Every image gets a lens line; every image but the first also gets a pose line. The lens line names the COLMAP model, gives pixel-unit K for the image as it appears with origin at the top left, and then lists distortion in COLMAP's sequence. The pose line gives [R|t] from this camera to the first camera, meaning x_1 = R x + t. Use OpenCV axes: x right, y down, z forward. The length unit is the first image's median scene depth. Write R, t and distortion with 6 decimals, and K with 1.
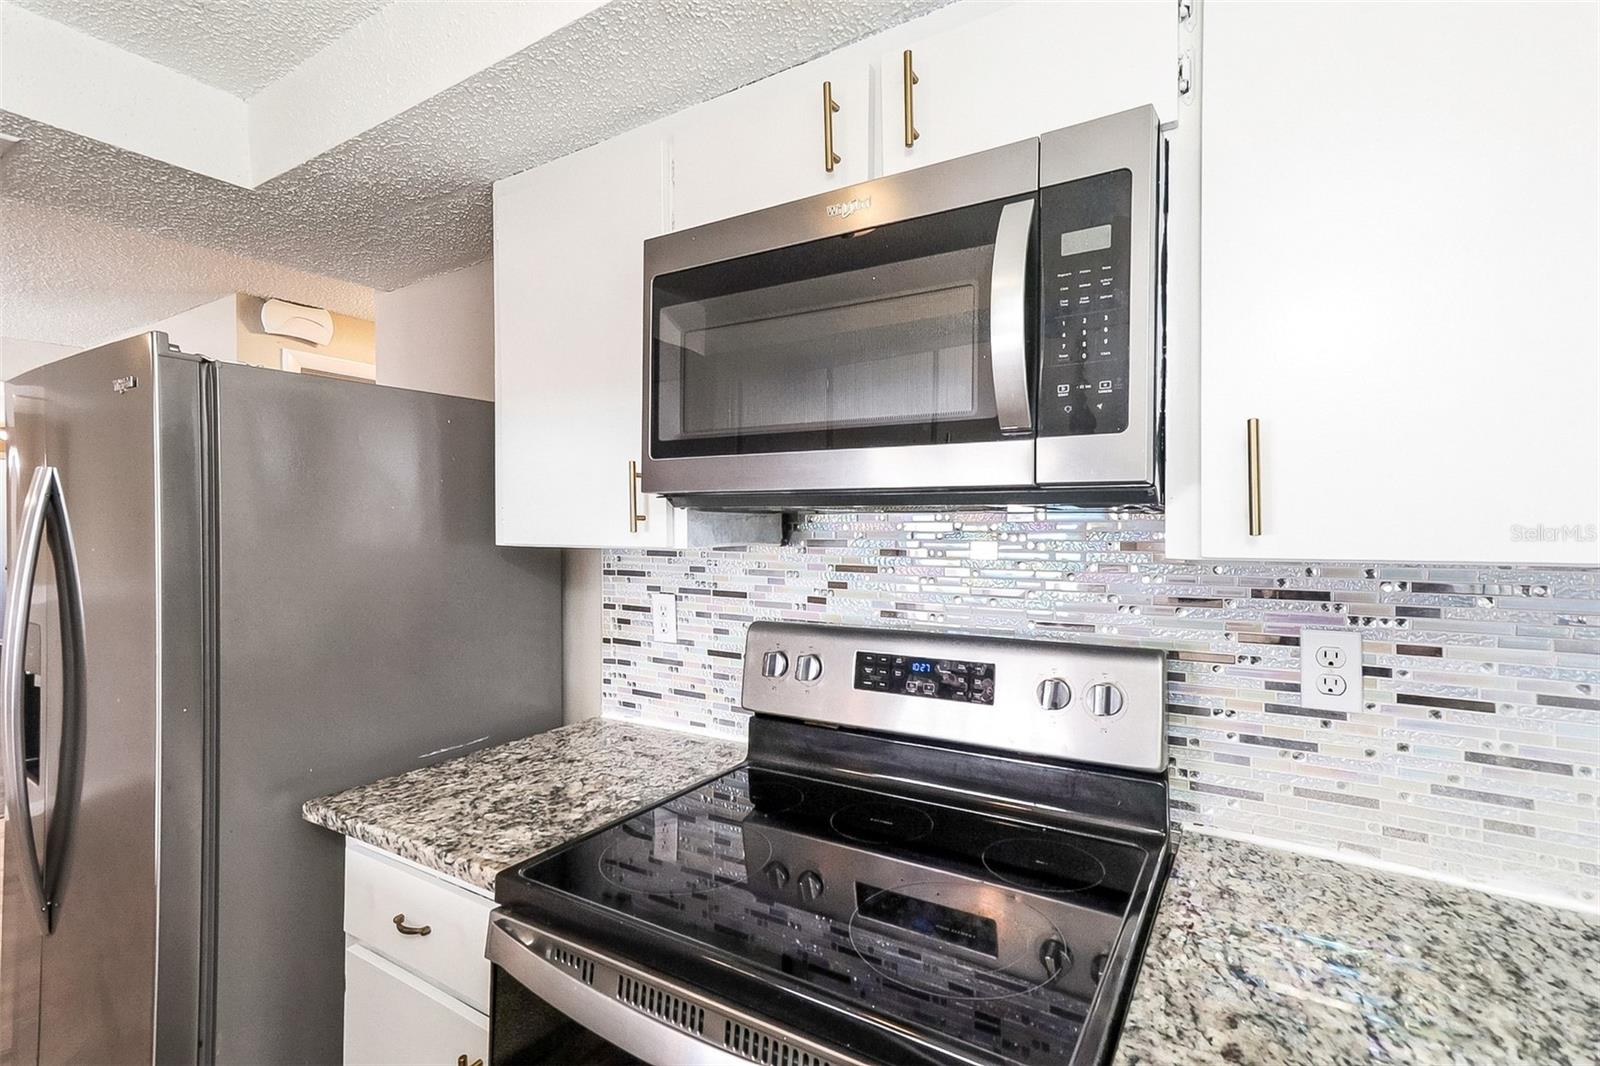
lens RADIAL K [[736.9, 0, 814.1], [0, 736.9, 519.6], [0, 0, 1]] dist [0.002260, 0.025448]
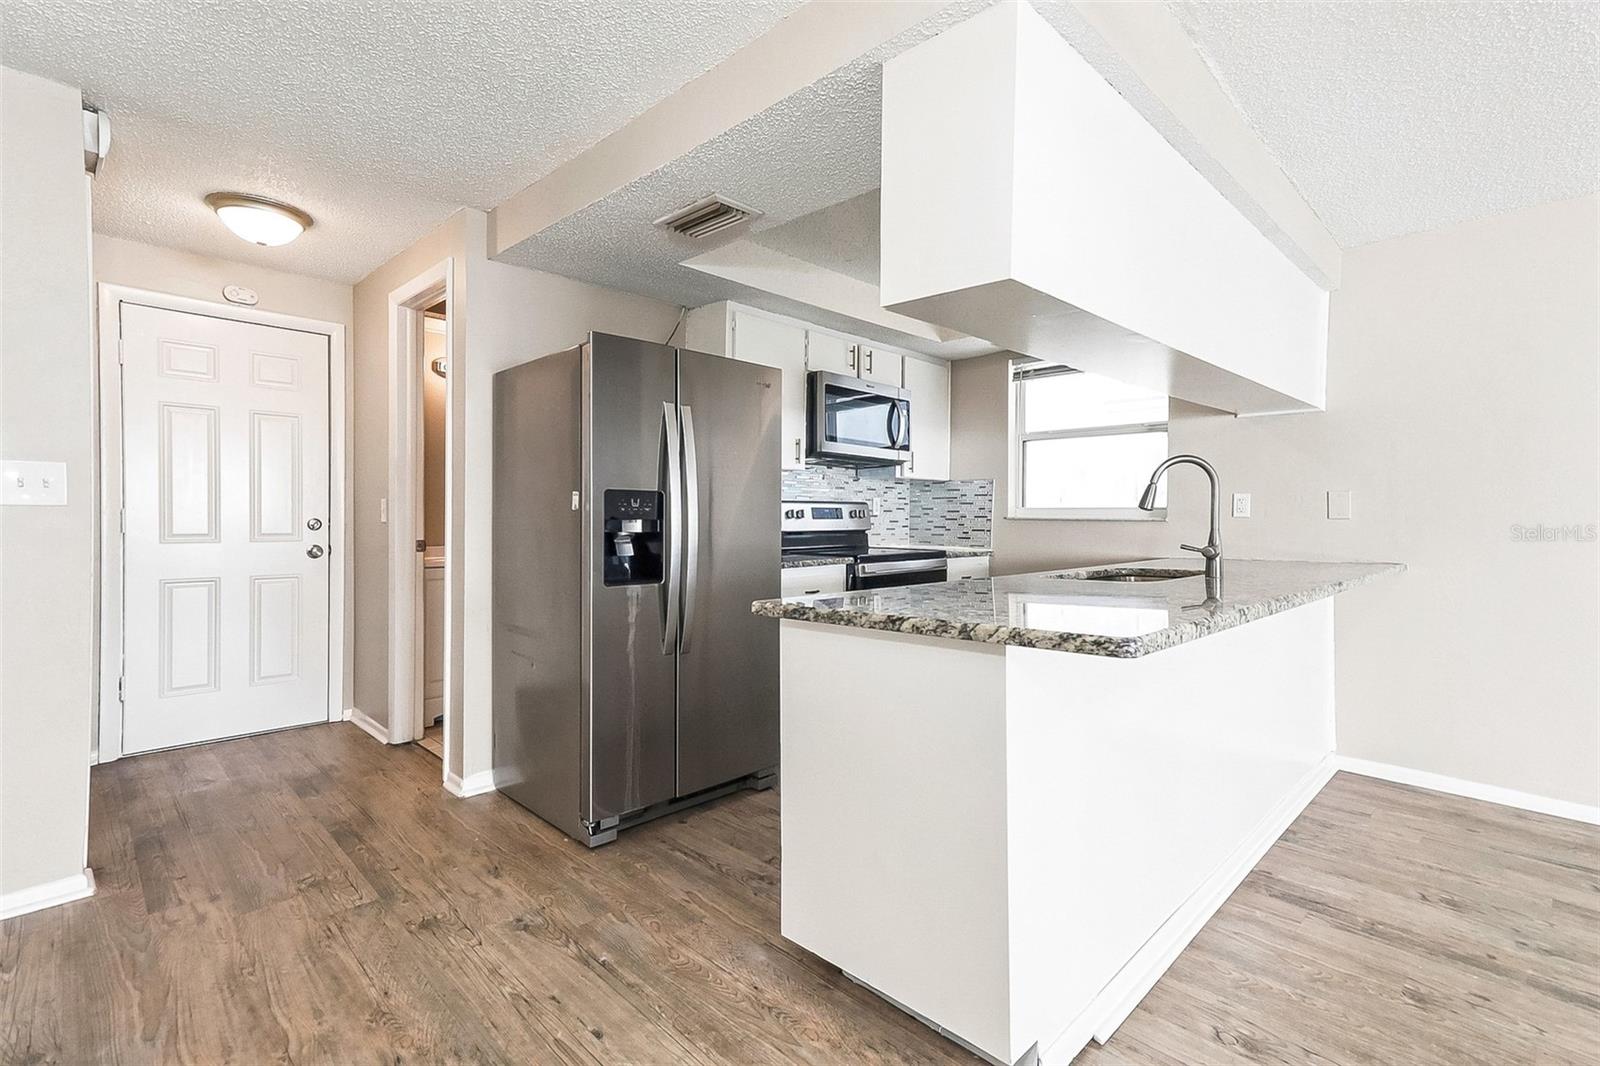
lens RADIAL K [[733.8, 0, 812.5], [0, 733.8, 530.3], [0, 0, 1]] dist [0.024008, 0.000093]
pose [[0.243796, -0.011803, 0.969755, -3.351952], [-0.000785, 0.999923, 0.012367, 0.261475], [-0.969826, -0.003776, 0.243768, 0.243822]]
